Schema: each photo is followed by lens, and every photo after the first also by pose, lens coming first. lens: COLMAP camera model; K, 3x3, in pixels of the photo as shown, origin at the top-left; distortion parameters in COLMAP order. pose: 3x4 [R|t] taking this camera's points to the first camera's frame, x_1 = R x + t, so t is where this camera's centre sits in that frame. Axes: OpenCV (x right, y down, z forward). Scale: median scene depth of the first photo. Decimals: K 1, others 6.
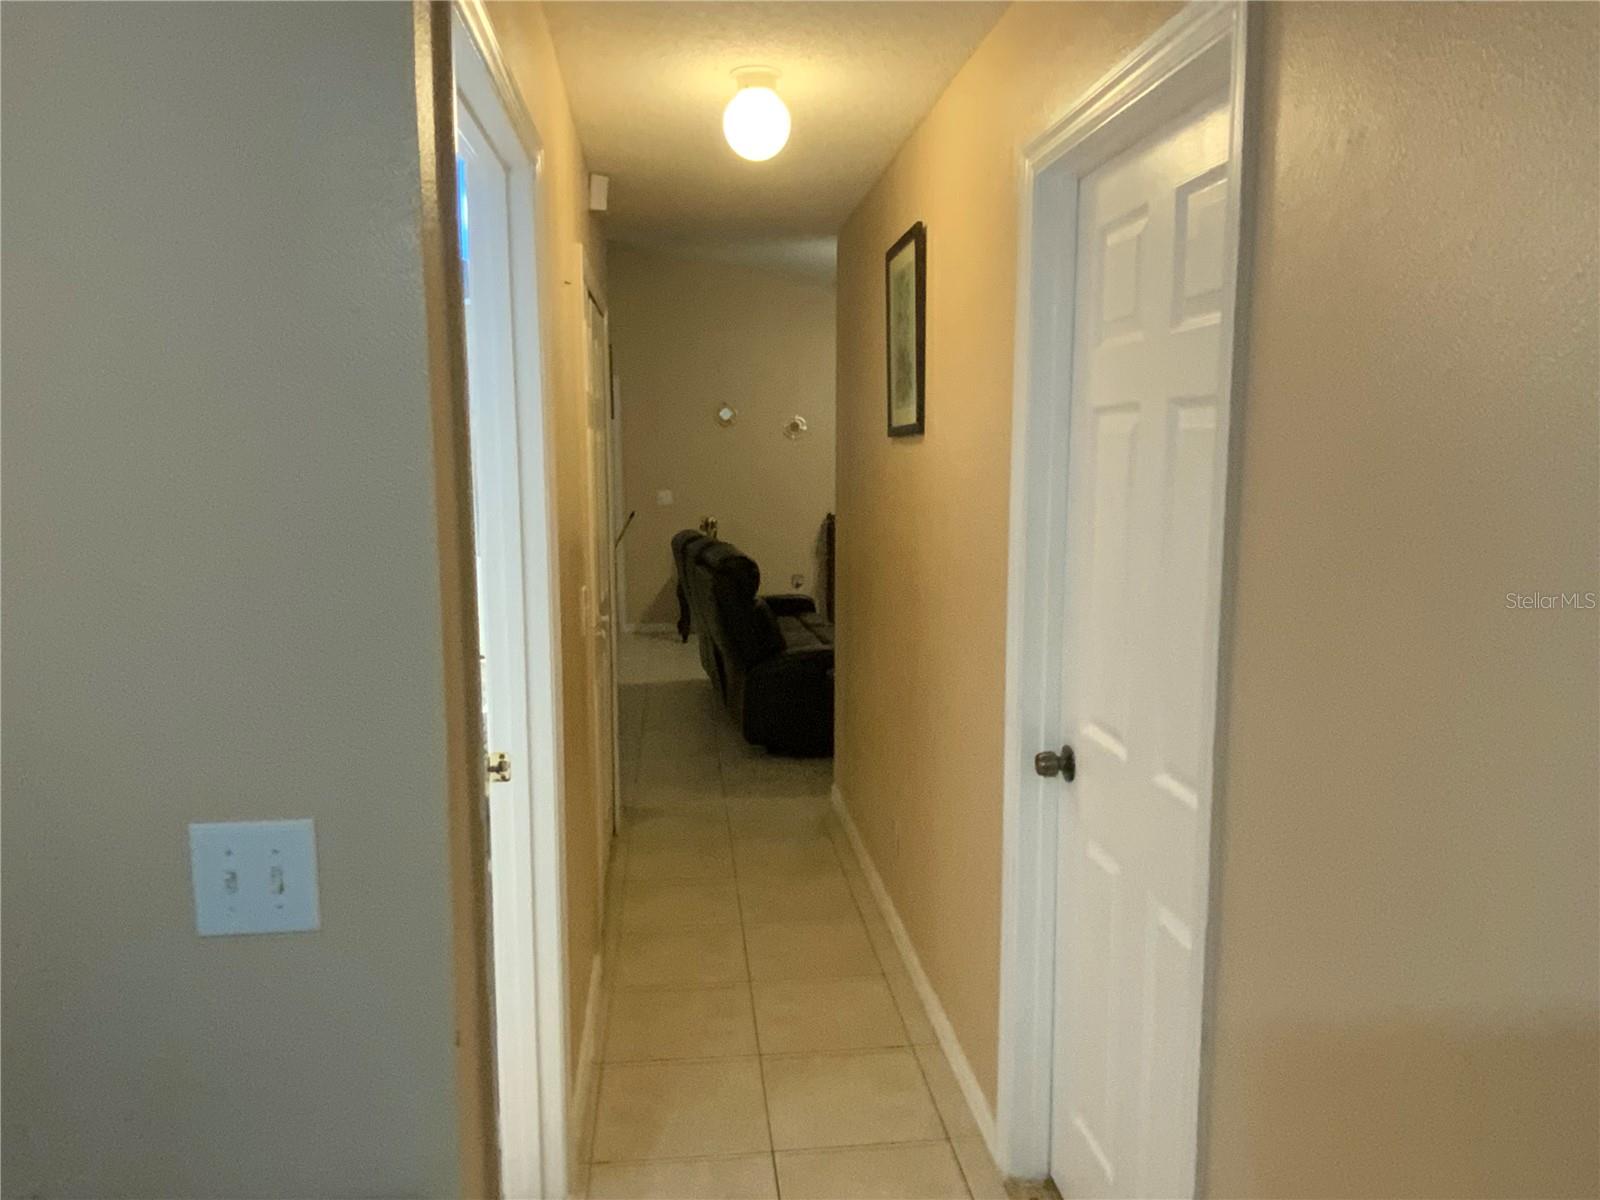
lens RADIAL K [[1100.1, 0, 800.0], [0, 1100.1, 600.0], [0, 0, 1]] dist [0.081561, -0.102805]
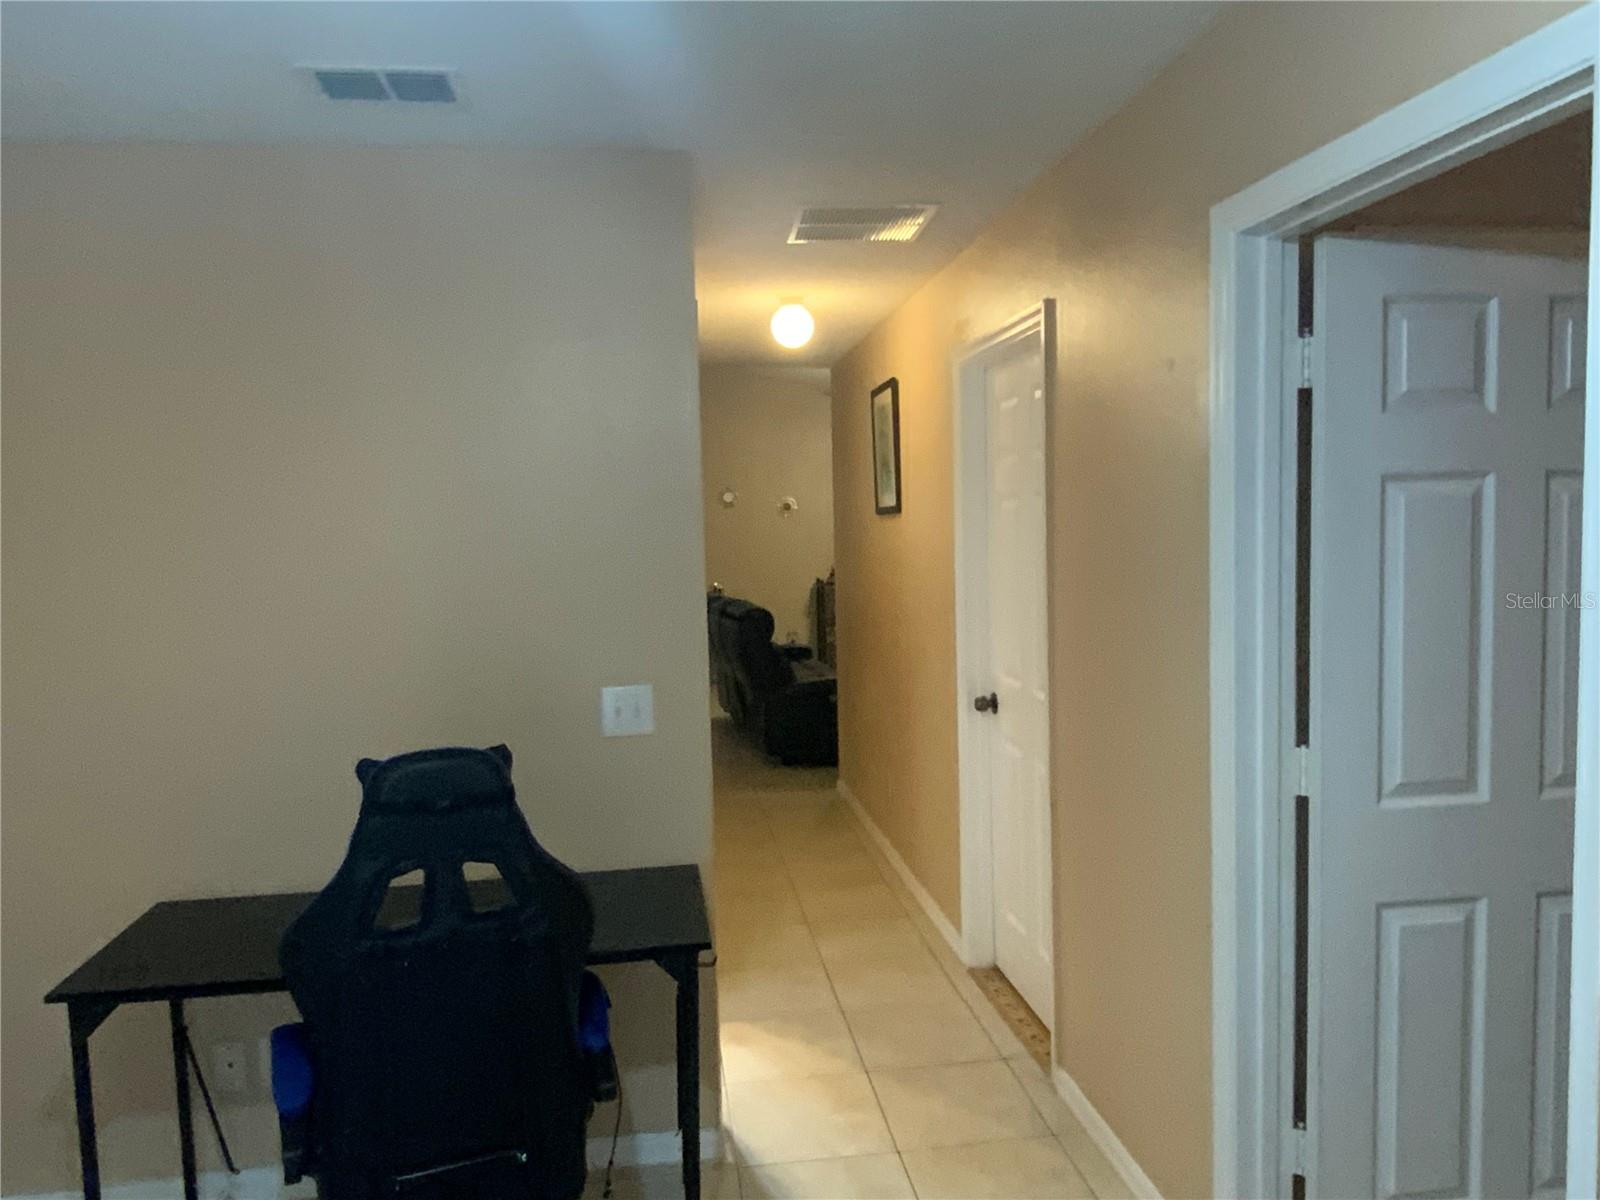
lens RADIAL K [[1100.1, 0, 805.3], [0, 1100.1, 596.8], [0, 0, 1]] dist [0.041575, -0.048122]
pose [[0.999239, -0.024883, 0.030026, -0.047448], [0.026970, 0.997094, -0.071243, 0.048859], [-0.028166, 0.071999, 0.997007, -0.347177]]
